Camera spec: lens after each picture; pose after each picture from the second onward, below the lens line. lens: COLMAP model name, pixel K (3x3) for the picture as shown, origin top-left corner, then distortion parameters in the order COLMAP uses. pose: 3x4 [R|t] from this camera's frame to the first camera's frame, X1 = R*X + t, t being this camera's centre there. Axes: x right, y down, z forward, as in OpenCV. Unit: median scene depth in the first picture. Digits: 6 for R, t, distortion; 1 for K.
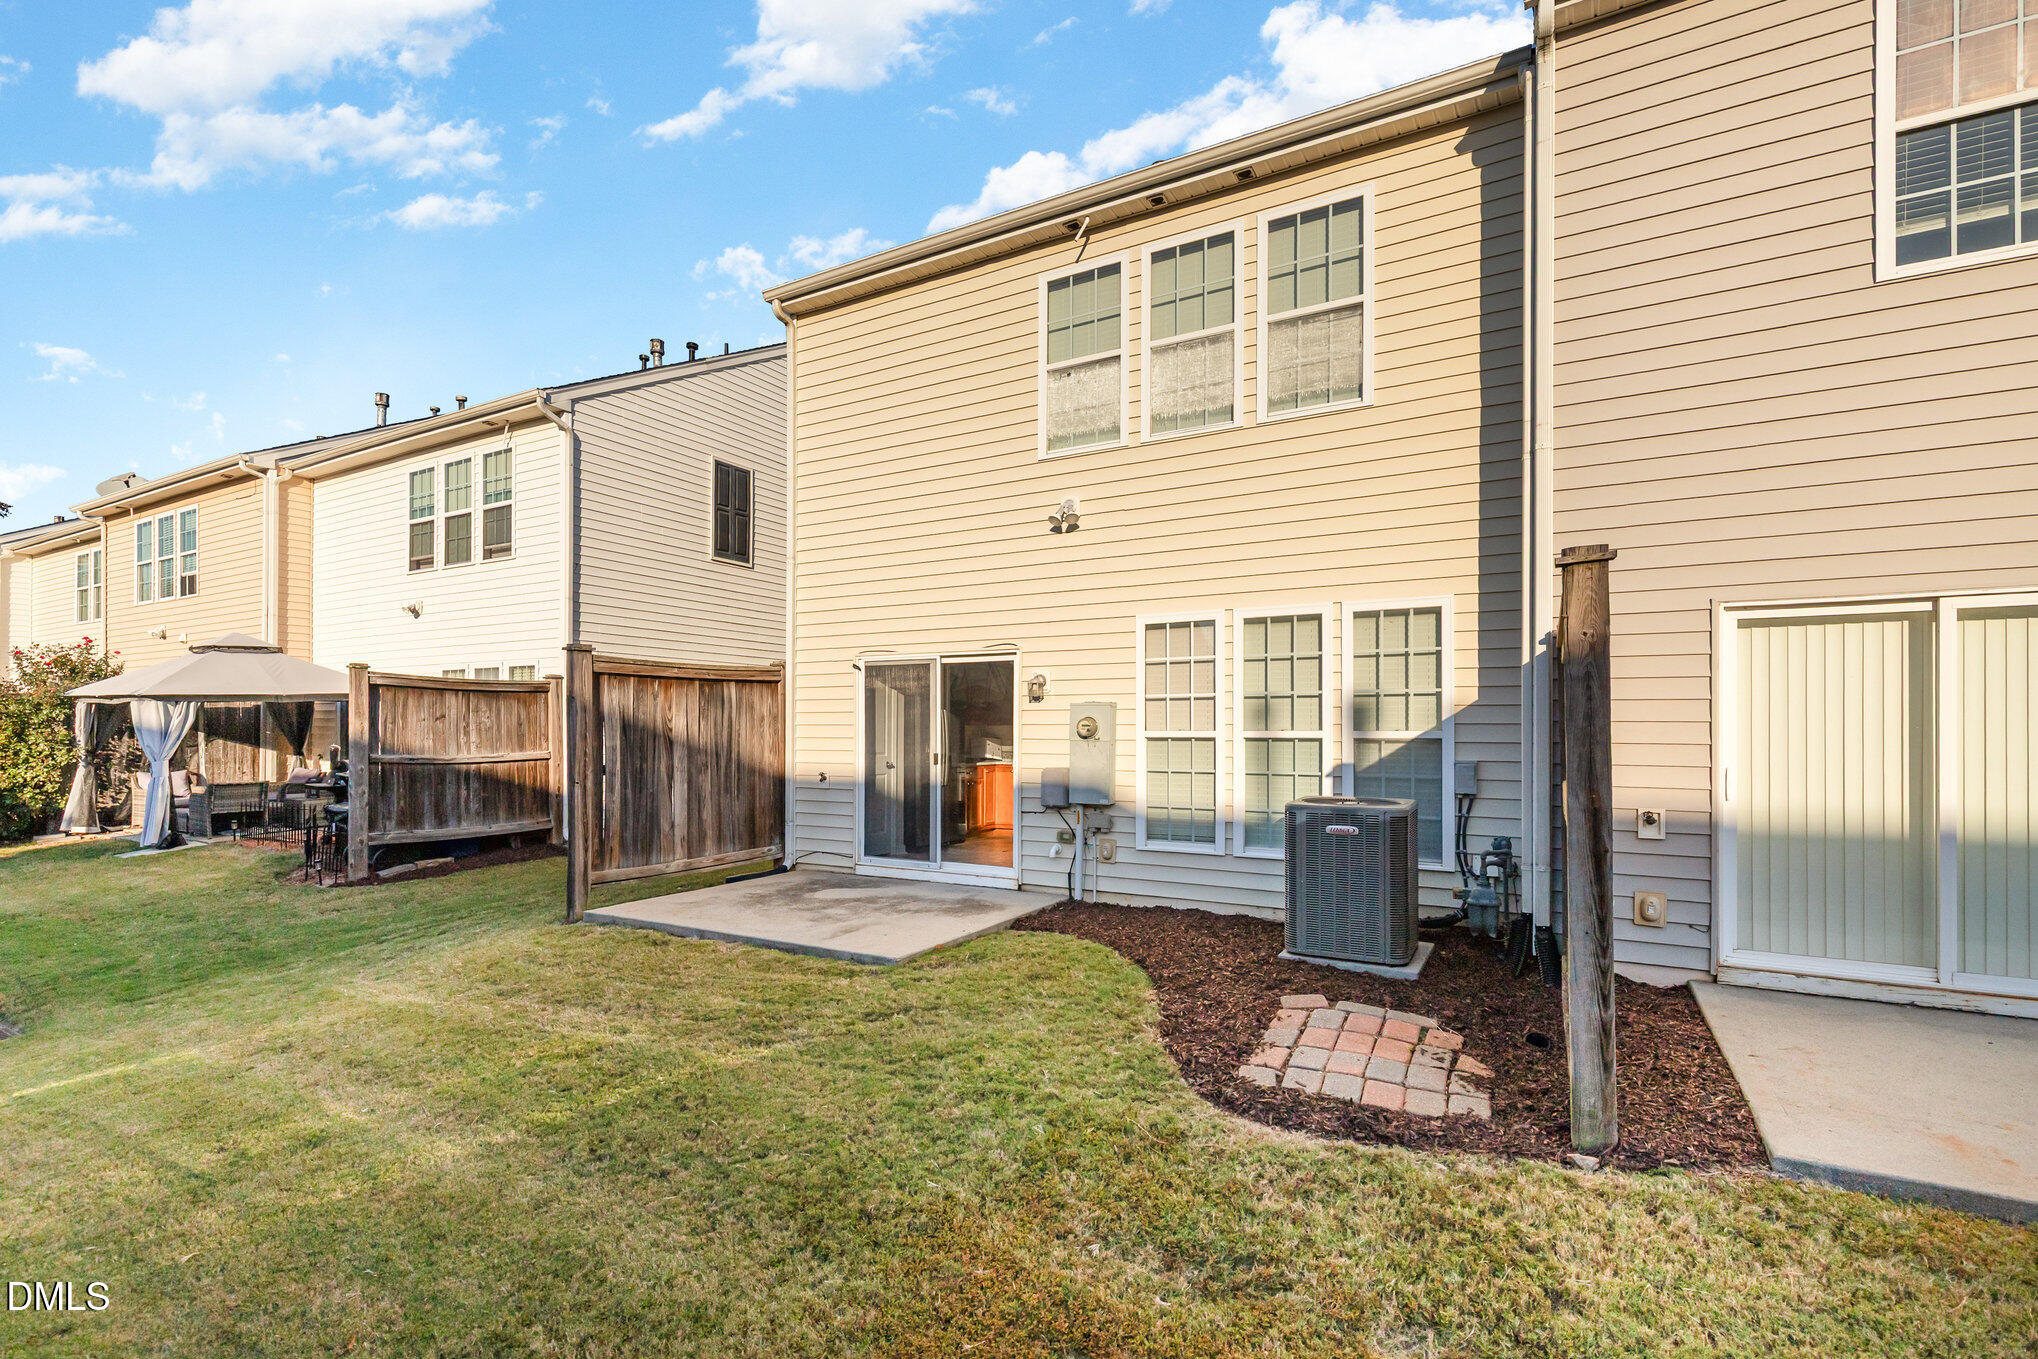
lens RADIAL K [[920.9, 0, 1053.7], [0, 920.9, 721.7], [0, 0, 1]] dist [0.009715, -0.001630]
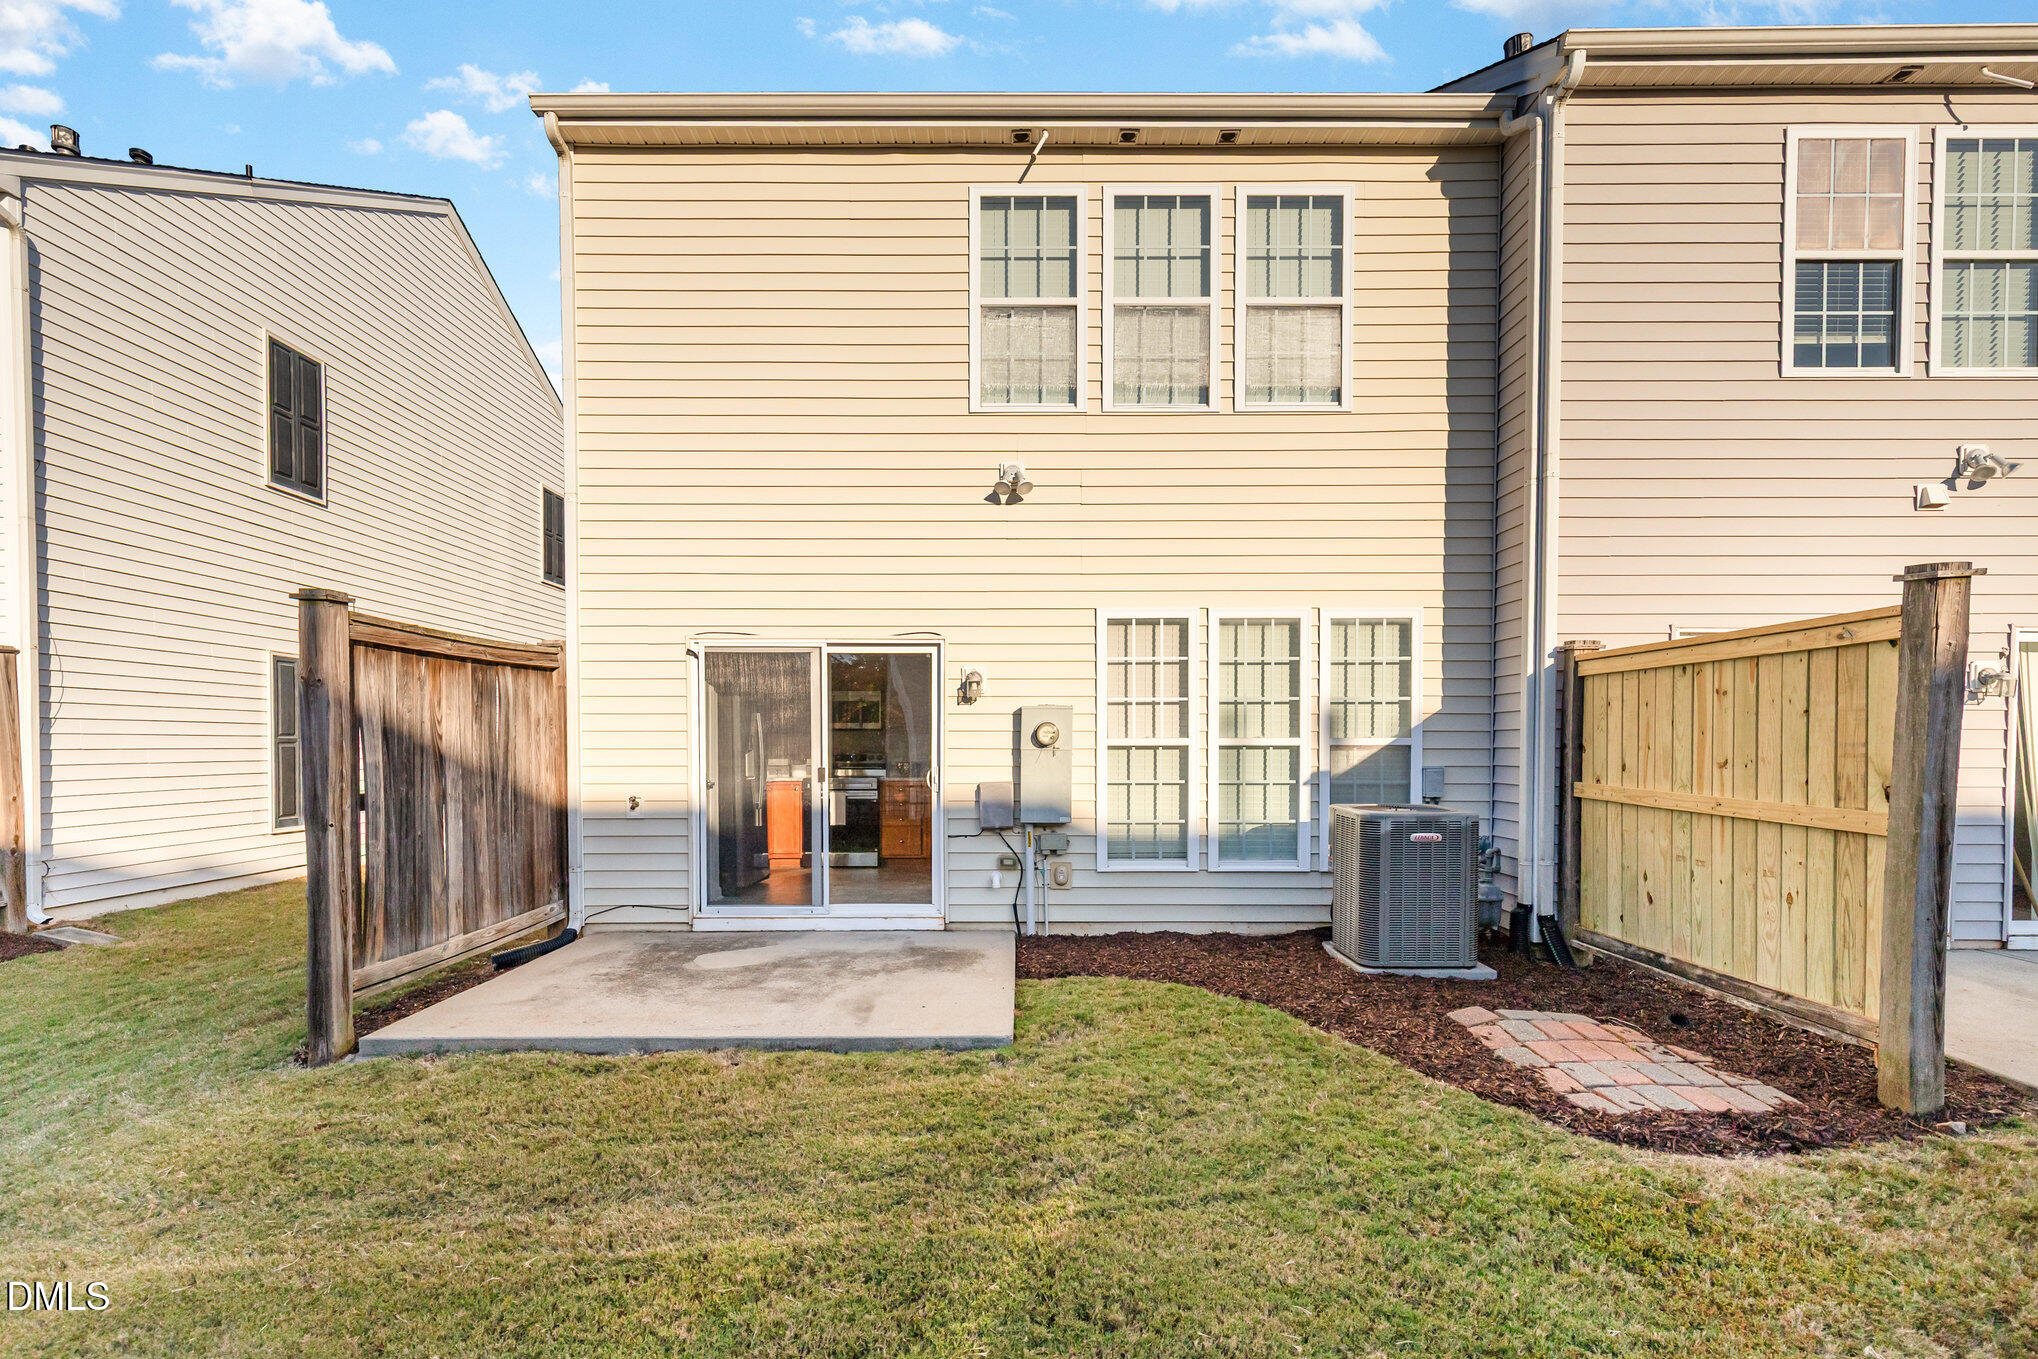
lens RADIAL K [[920.9, 0, 1044.9], [0, 920.9, 760.3], [0, 0, 1]] dist [0.009715, -0.001630]
pose [[0.874524, -0.011097, 0.484856, -0.399505], [-0.002927, 0.999599, 0.028157, 0.006193], [-0.484974, -0.026043, 0.874141, 0.256240]]
